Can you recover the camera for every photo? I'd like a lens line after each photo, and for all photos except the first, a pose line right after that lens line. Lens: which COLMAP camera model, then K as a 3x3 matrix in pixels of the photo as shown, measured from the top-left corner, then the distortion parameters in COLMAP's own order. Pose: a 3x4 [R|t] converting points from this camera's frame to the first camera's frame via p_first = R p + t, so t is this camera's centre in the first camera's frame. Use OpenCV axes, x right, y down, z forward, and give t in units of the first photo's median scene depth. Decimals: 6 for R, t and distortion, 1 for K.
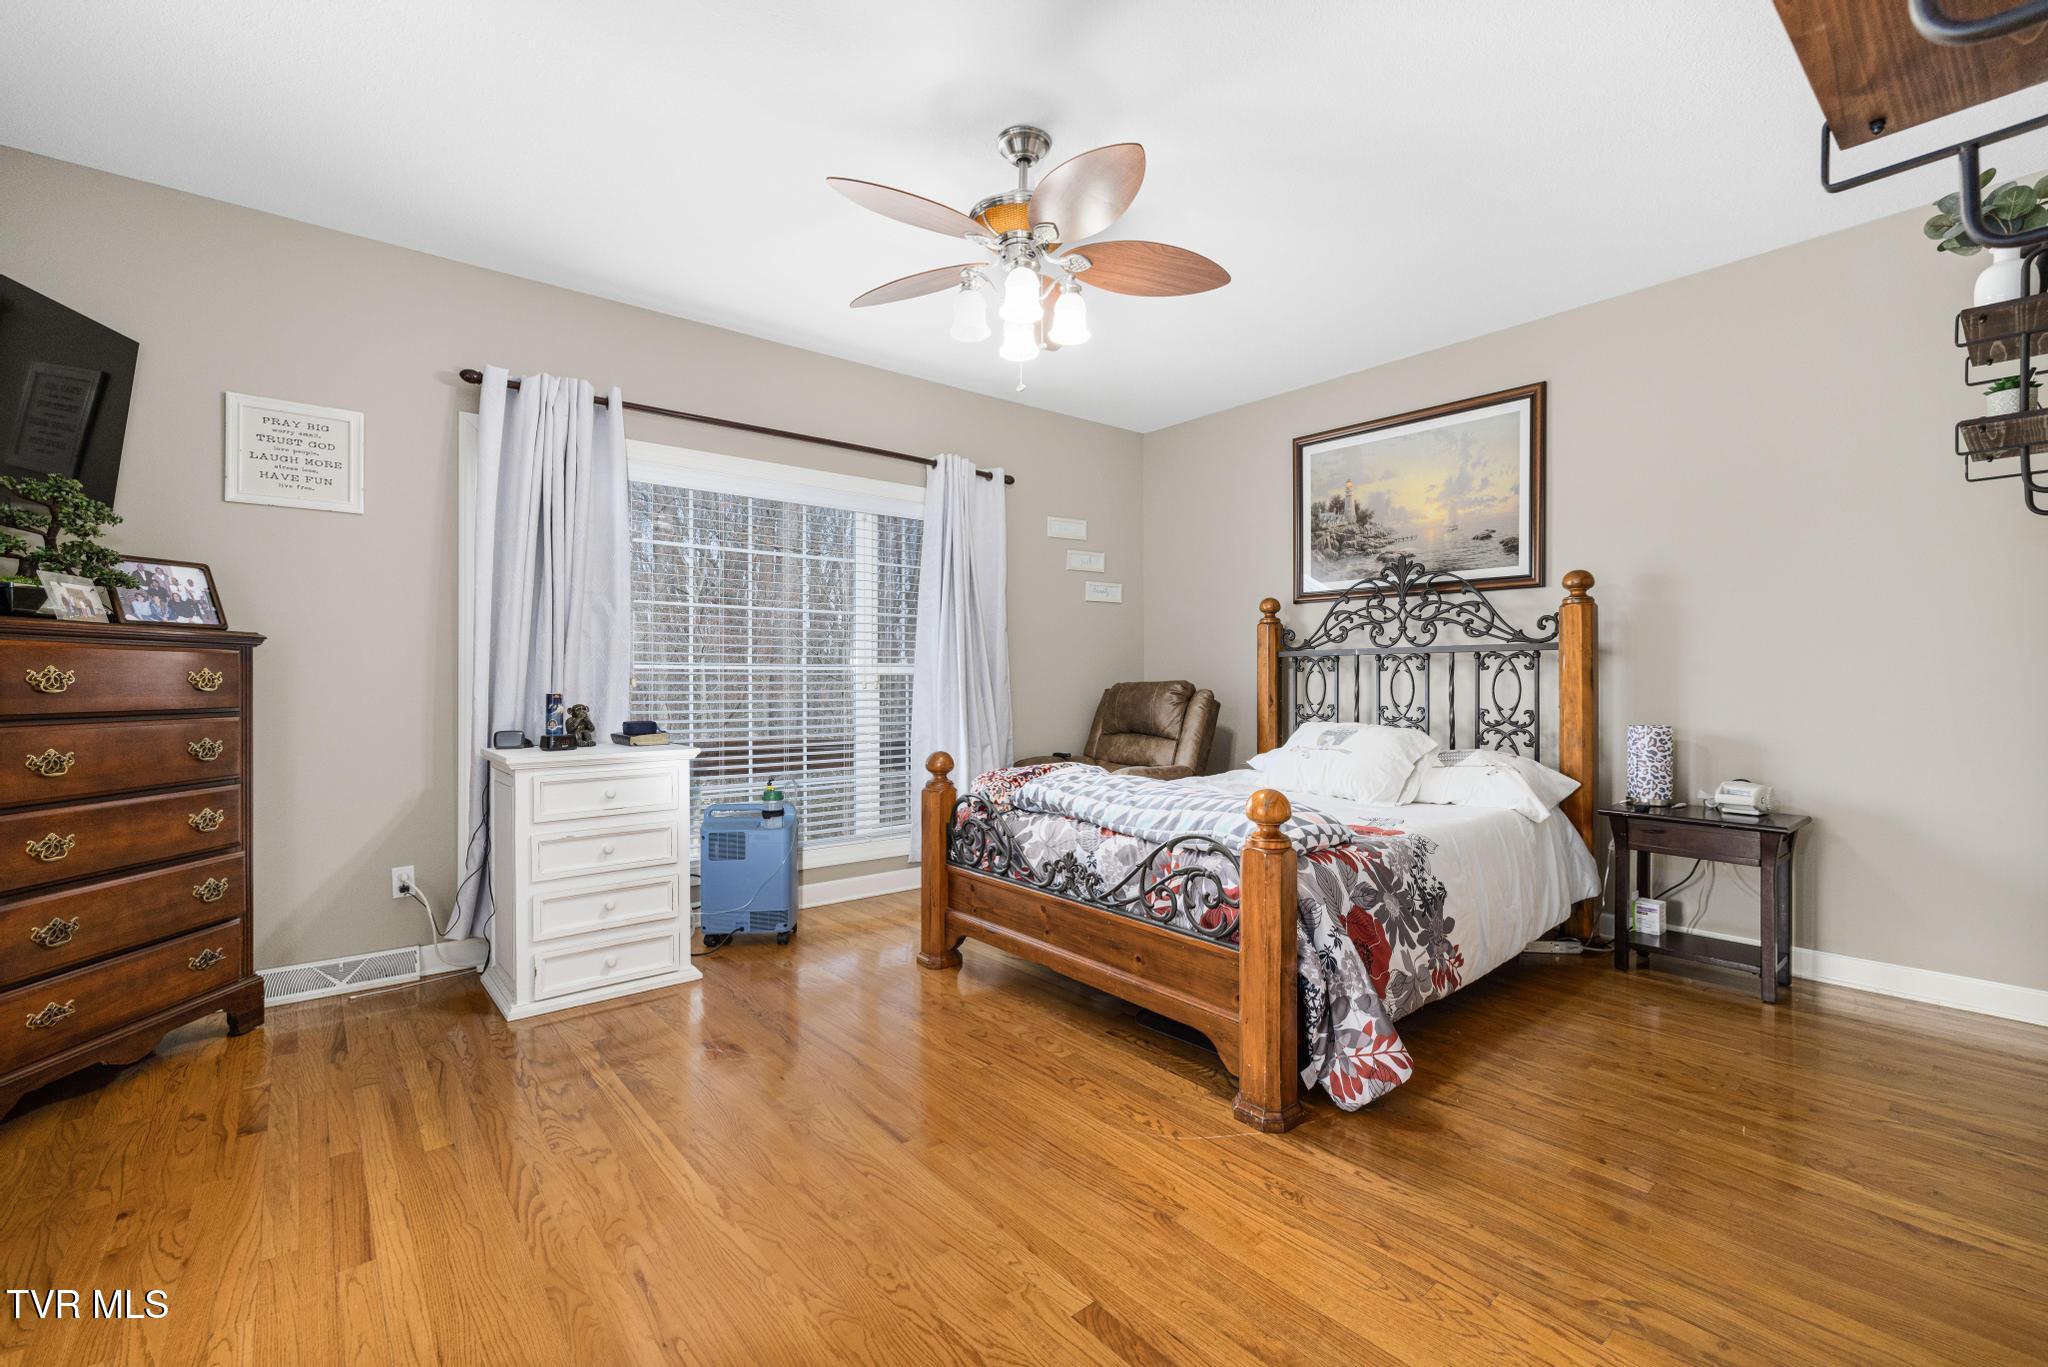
lens RADIAL K [[878.4, 0, 1027.0], [0, 878.4, 680.5], [0, 0, 1]] dist [0.008350, 0.000217]
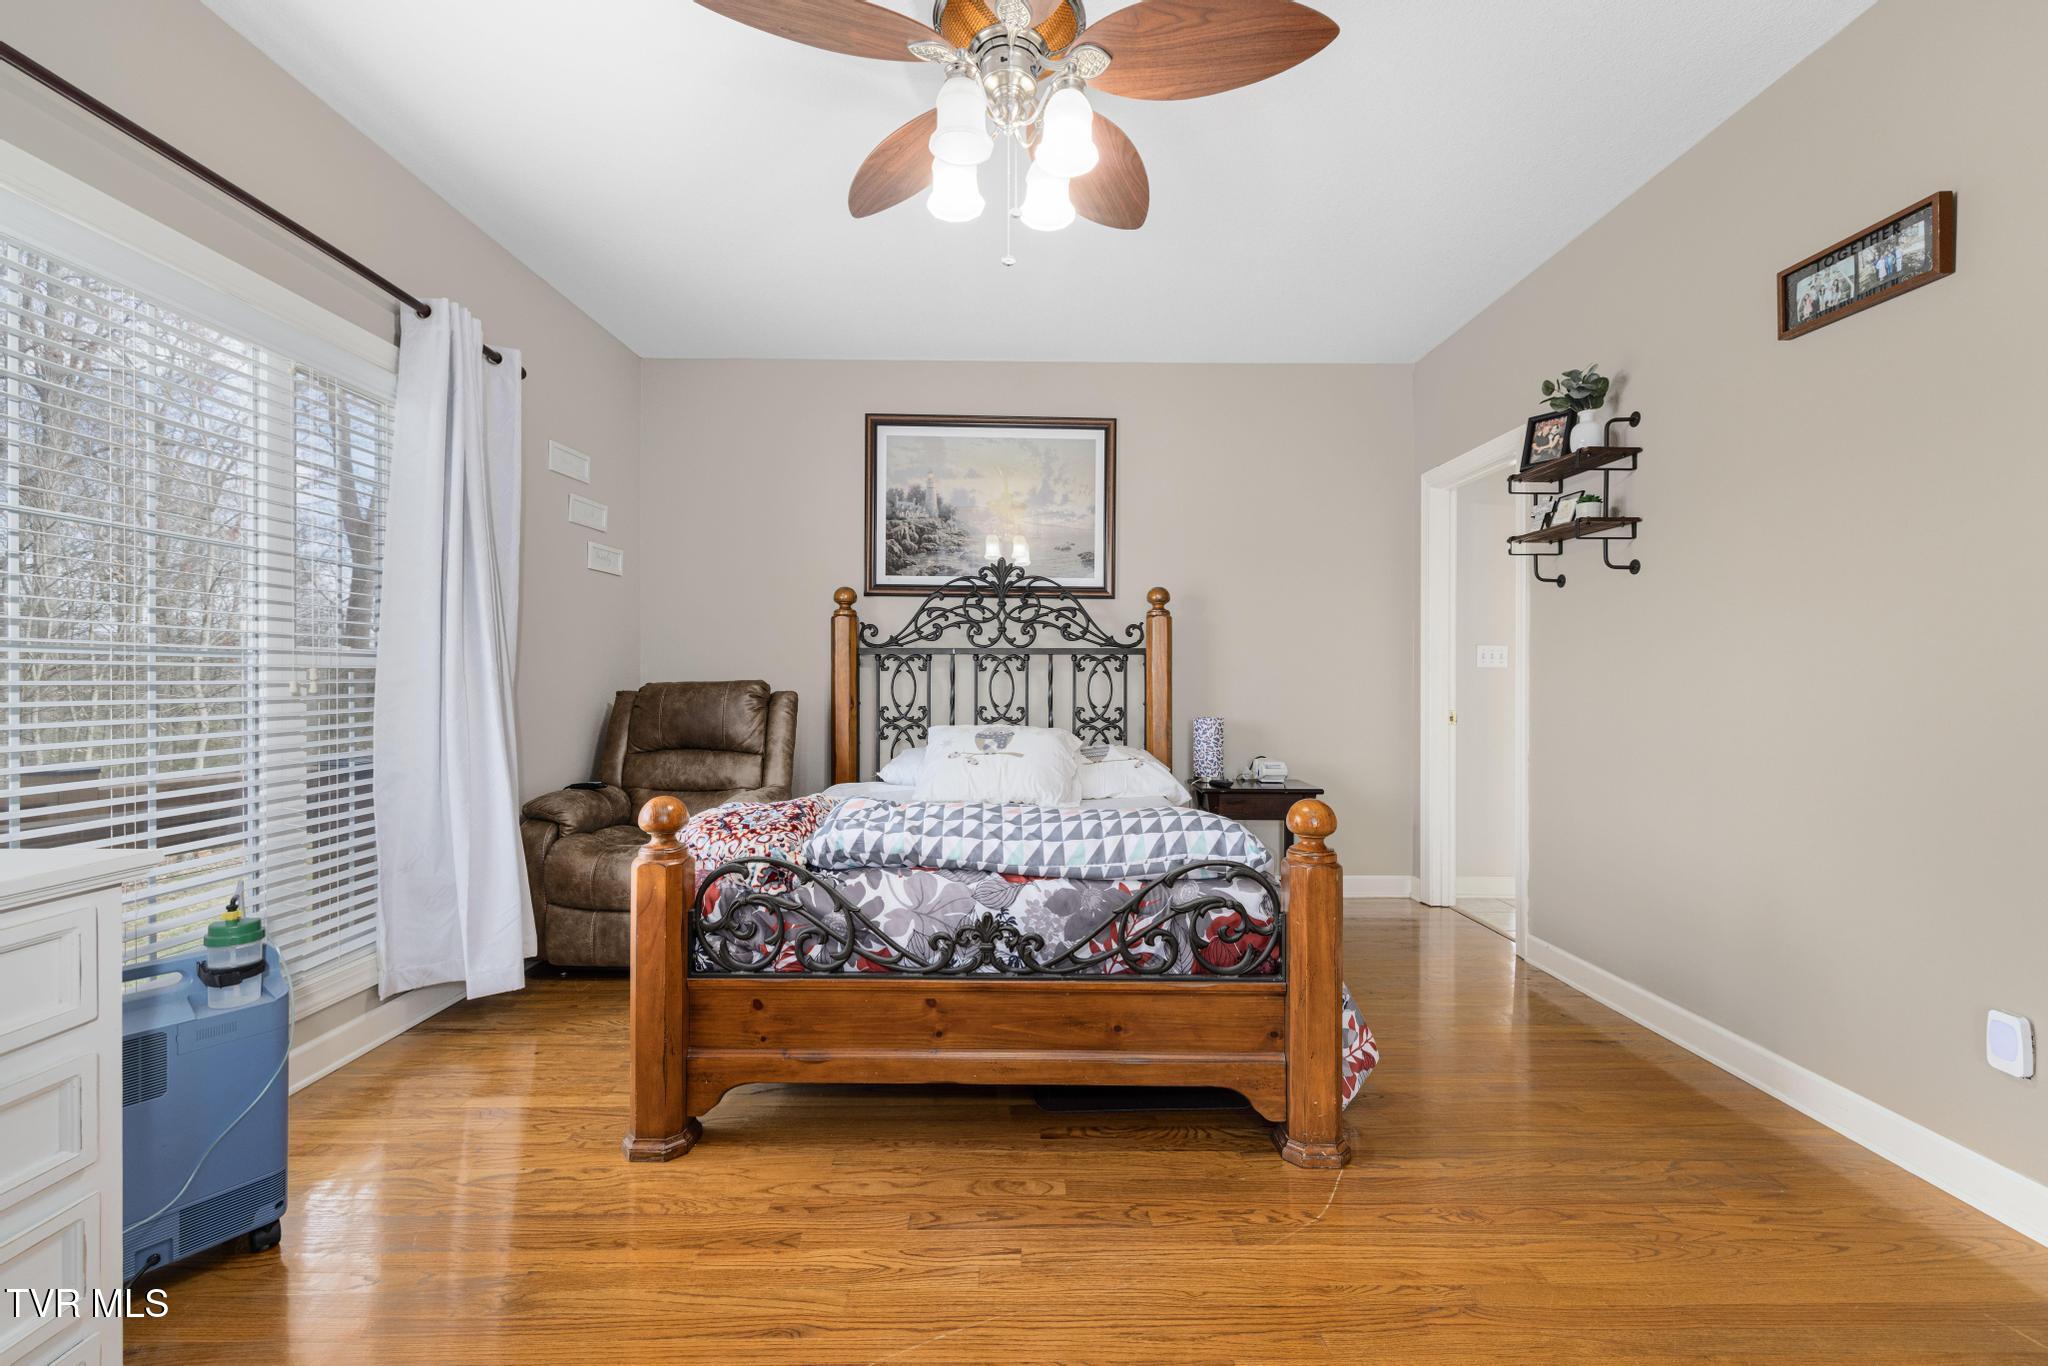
lens RADIAL K [[878.4, 0, 1028.1], [0, 878.4, 678.3], [0, 0, 1]] dist [0.008350, 0.000217]
pose [[0.626946, 0.002828, 0.779057, -0.346221], [-0.002493, 0.999996, -0.001623, -0.001108], [-0.779059, -0.000924, 0.626950, 0.350501]]
